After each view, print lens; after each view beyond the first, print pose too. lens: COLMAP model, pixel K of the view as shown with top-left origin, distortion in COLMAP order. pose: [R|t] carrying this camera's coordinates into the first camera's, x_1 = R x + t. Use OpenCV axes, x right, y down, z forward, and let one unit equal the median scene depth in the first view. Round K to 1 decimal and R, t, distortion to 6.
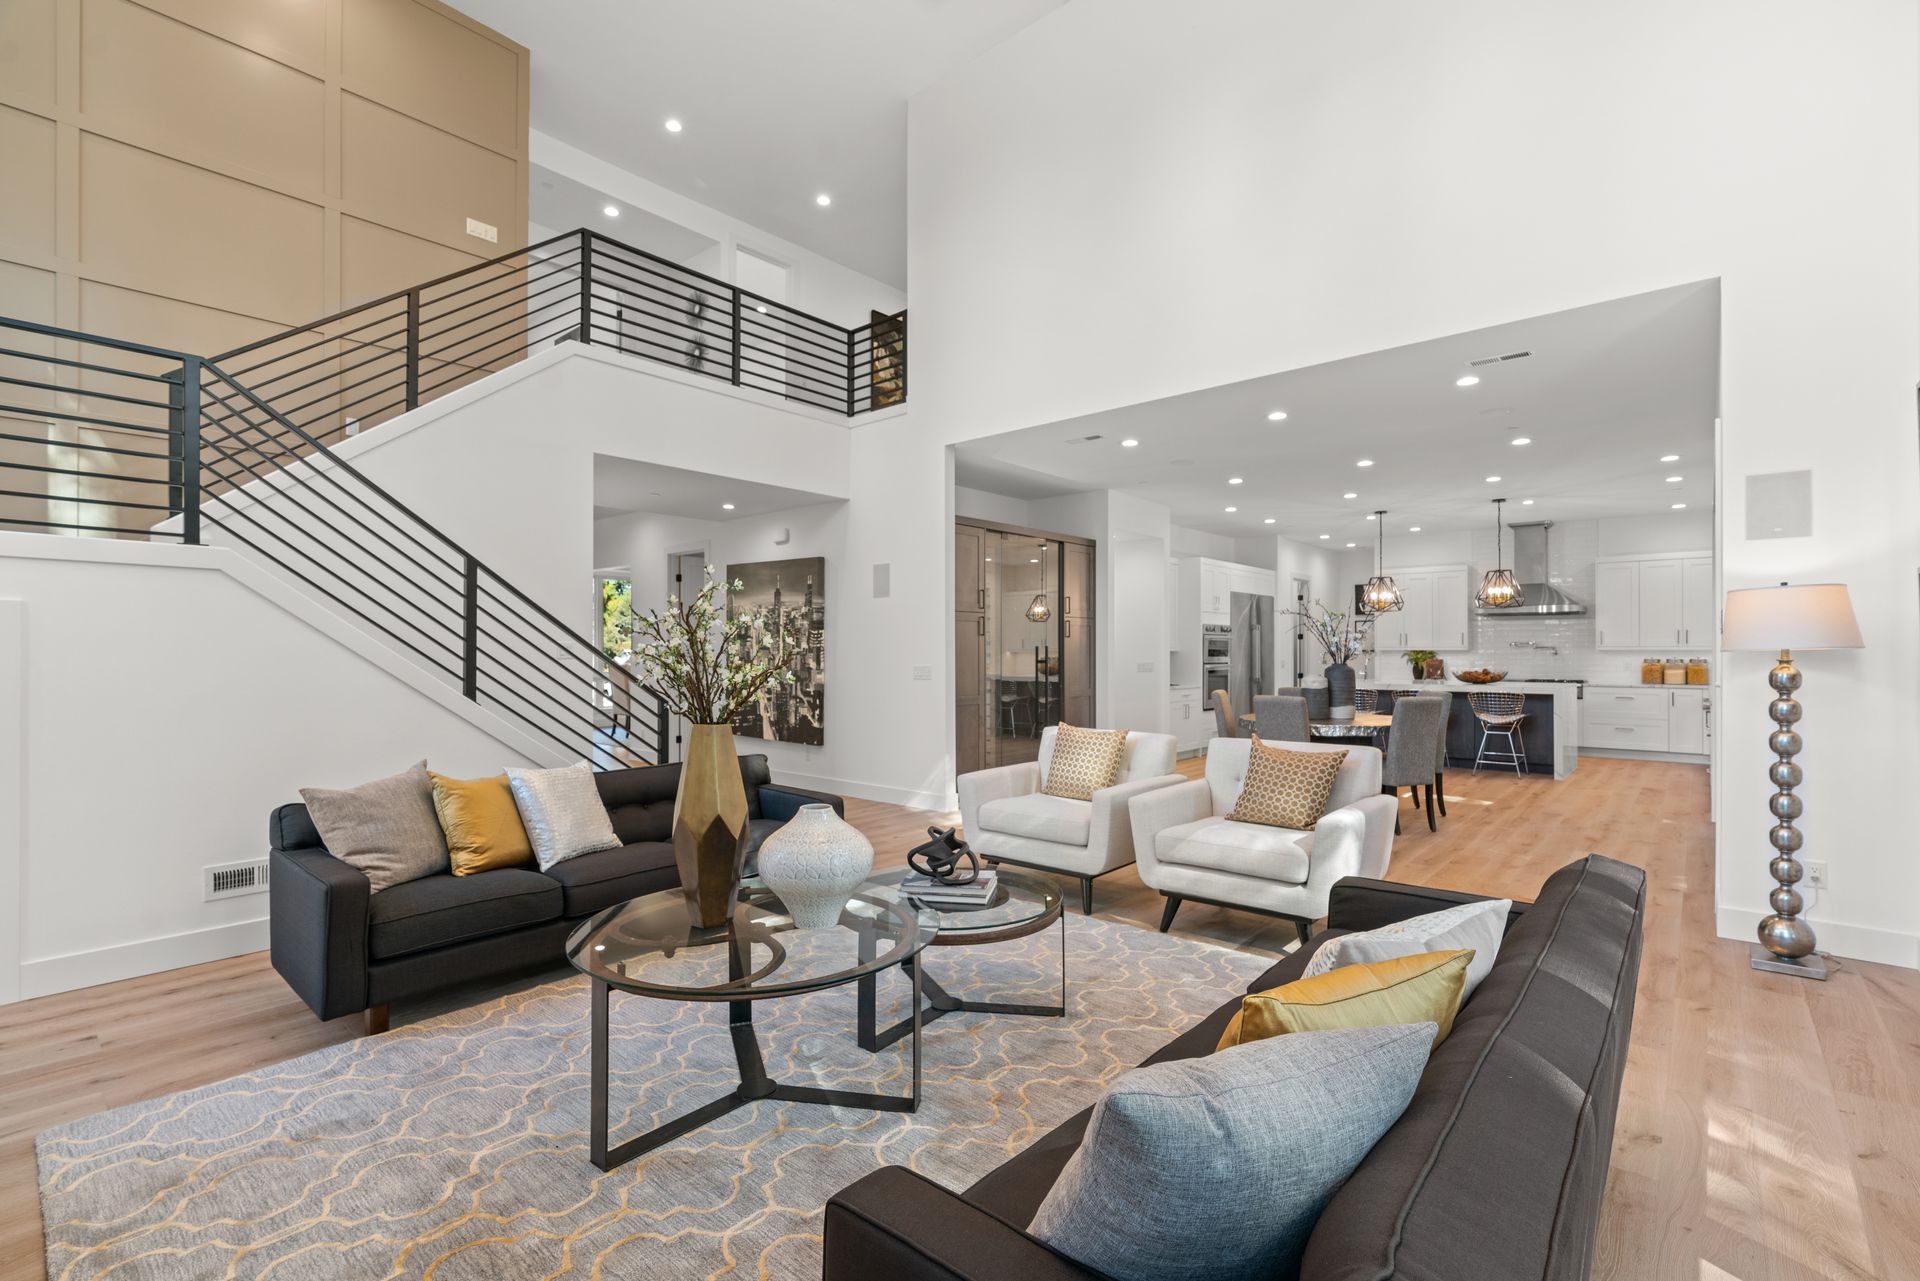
lens RADIAL K [[860.6, 0, 960.0], [0, 860.6, 640.5], [0, 0, 1]] dist [0.001008, 0.000426]
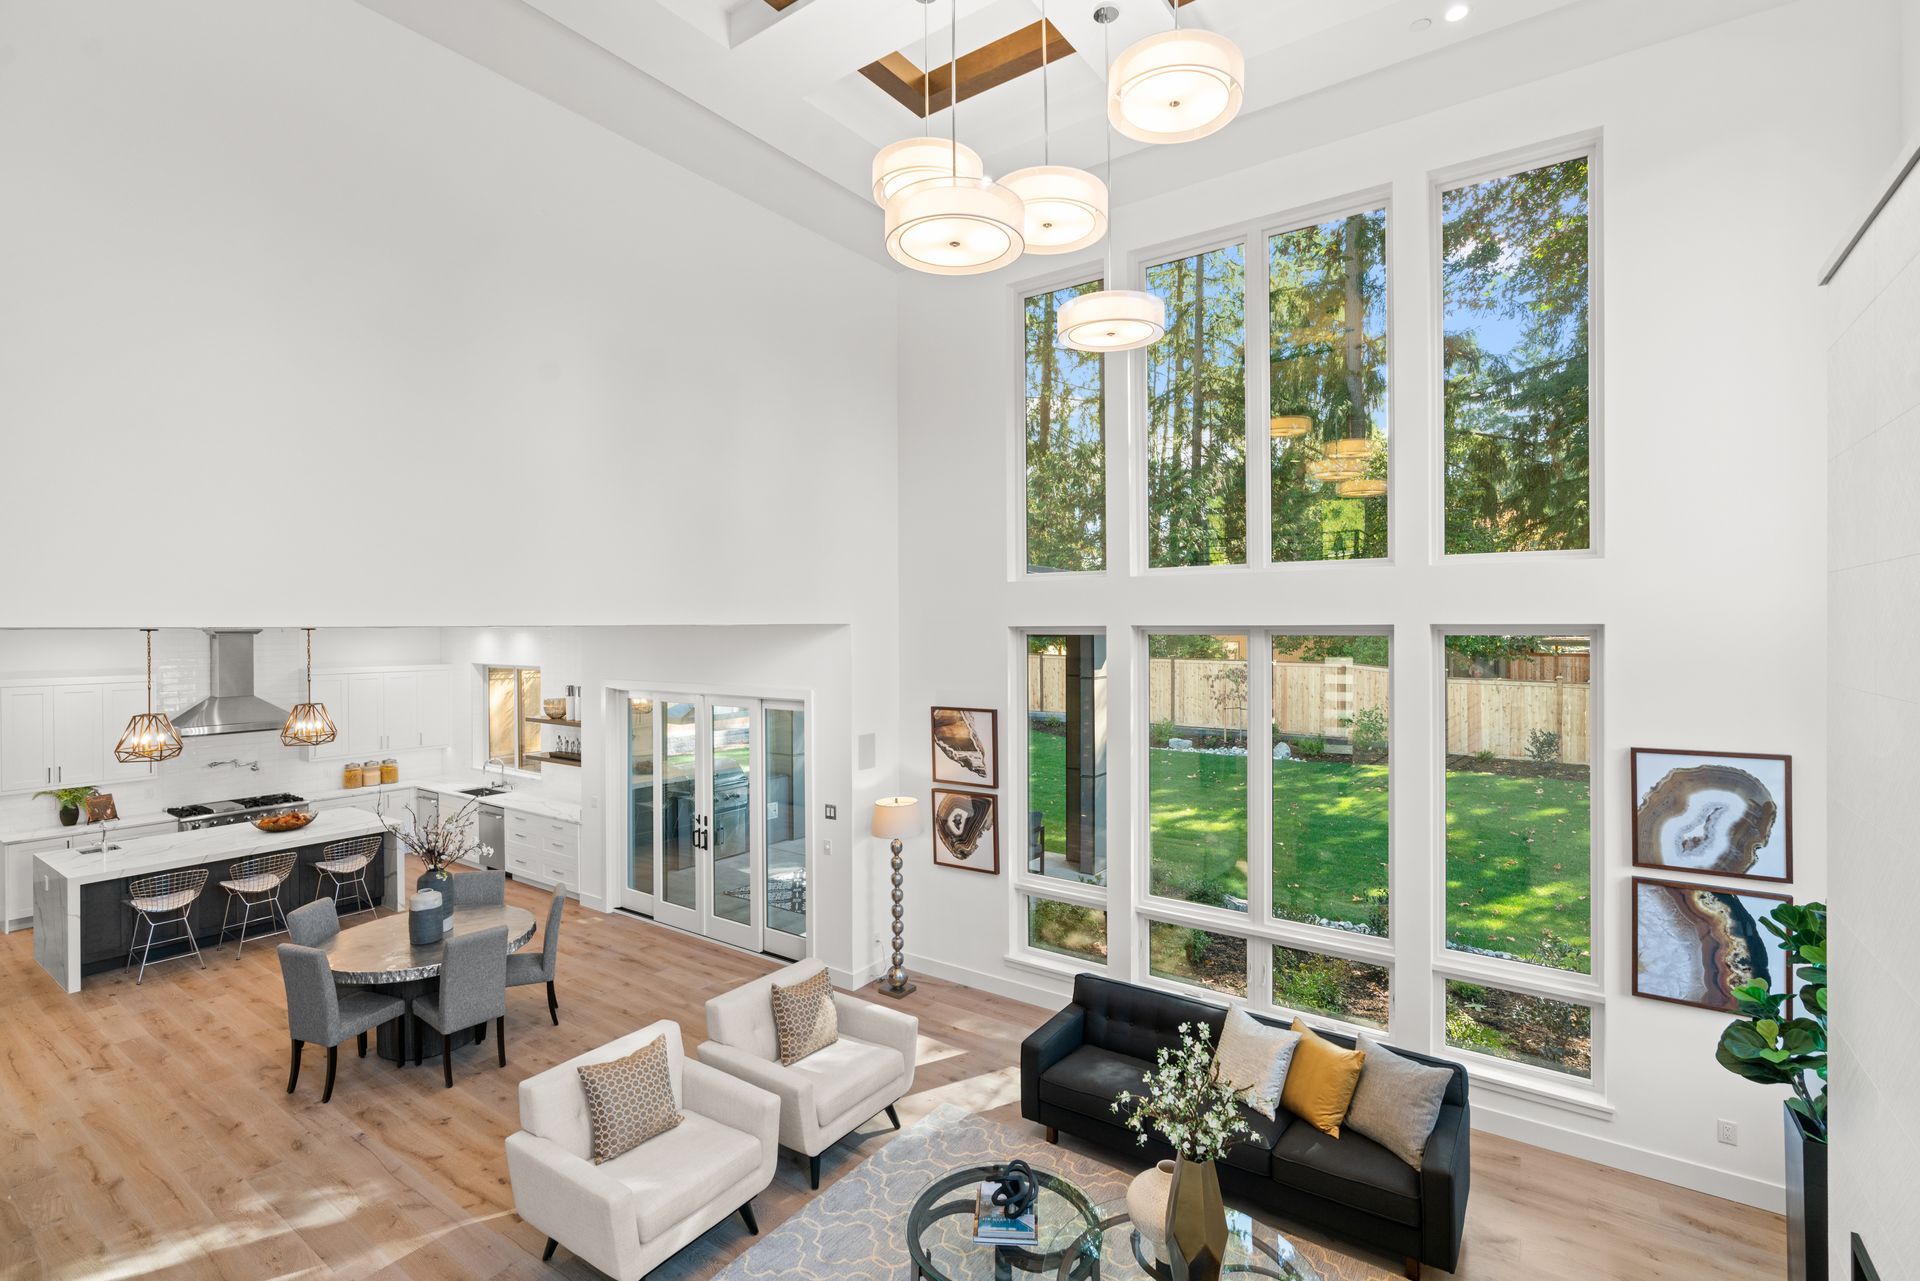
lens RADIAL K [[860.6, 0, 960.0], [0, 860.6, 640.5], [0, 0, 1]] dist [0.001008, 0.000426]
pose [[-0.096464, -0.007592, 0.995308, -0.351113], [-0.009885, 0.999929, 0.006669, -0.152829], [-0.995287, -0.009195, -0.096532, 0.361379]]
